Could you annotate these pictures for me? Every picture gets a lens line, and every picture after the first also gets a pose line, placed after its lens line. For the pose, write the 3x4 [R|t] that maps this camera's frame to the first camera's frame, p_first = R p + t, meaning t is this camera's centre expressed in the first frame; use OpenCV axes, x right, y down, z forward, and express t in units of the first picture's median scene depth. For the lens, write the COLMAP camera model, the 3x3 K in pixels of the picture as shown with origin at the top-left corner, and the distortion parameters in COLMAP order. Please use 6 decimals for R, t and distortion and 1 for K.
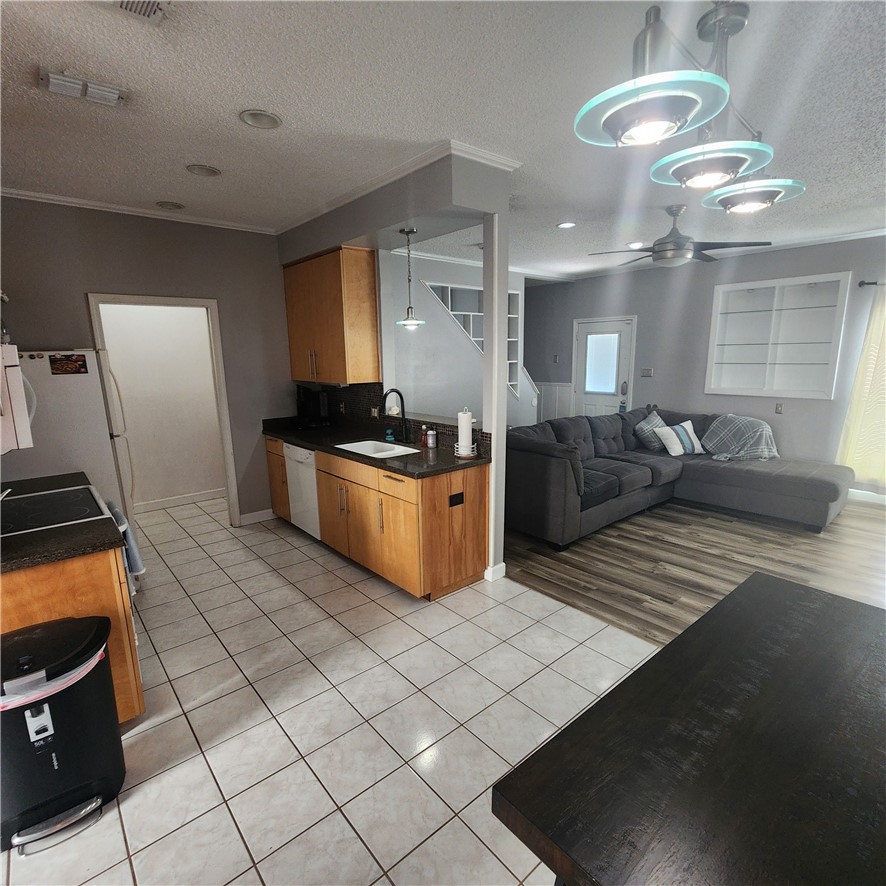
lens RADIAL K [[487.0, 0, 444.7], [0, 487.0, 450.1], [0, 0, 1]] dist [-0.005850, -0.001587]
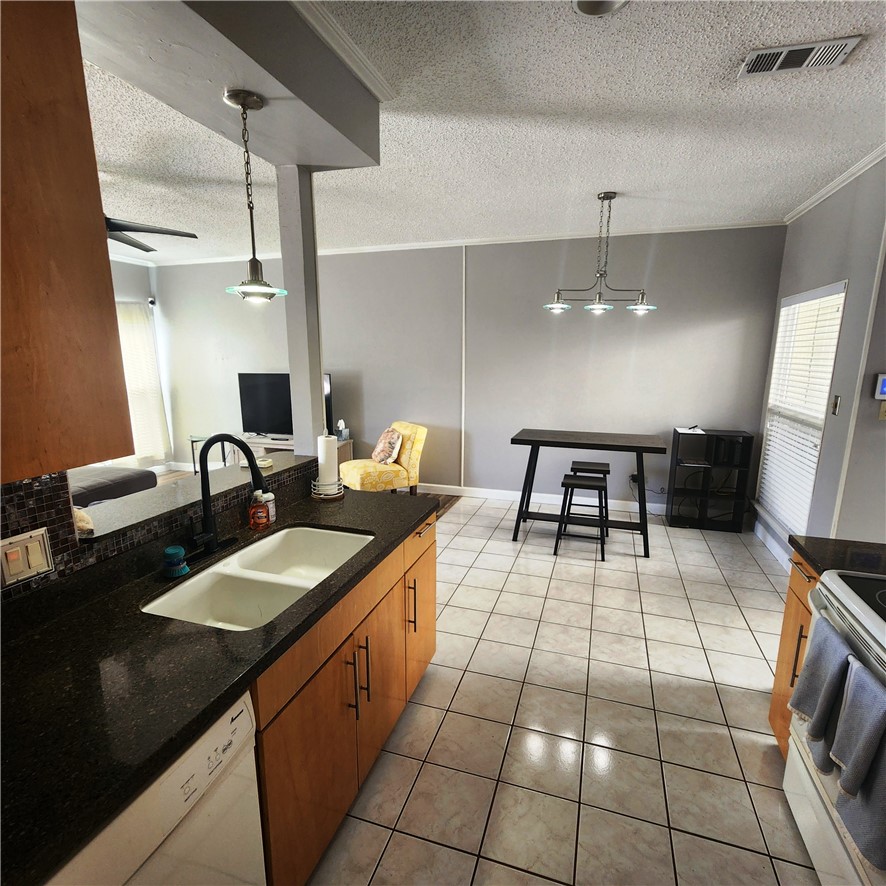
lens RADIAL K [[487.0, 0, 443.4], [0, 487.0, 446.9], [0, 0, 1]] dist [-0.005850, -0.001587]
pose [[-0.516055, -0.156539, 0.842130, -0.739023], [0.170685, 0.944648, 0.280190, -0.264953], [-0.839377, 0.288332, -0.460772, 1.342250]]
